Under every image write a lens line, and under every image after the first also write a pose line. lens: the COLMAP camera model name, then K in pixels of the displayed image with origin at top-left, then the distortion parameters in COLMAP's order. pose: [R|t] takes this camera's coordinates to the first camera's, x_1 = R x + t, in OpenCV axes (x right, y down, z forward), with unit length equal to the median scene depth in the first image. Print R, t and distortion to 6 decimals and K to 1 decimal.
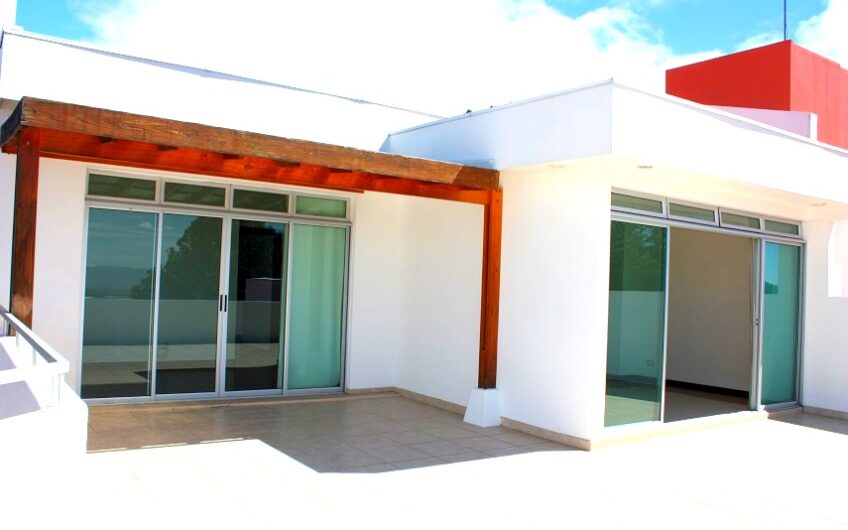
lens RADIAL K [[714.1, 0, 428.0], [0, 714.1, 269.3], [0, 0, 1]] dist [-0.160848, 0.144793]
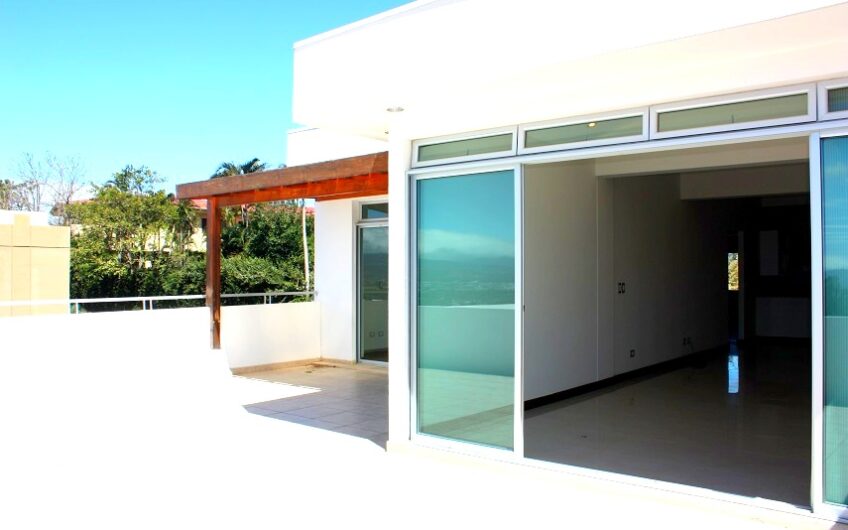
lens RADIAL K [[714.1, 0, 428.0], [0, 714.1, 269.3], [0, 0, 1]] dist [-0.160848, 0.144793]
pose [[0.263710, -0.049923, -0.963309, 1.101915], [0.030963, 0.998583, -0.043275, 0.074196], [0.964105, -0.018414, 0.264882, 0.820361]]
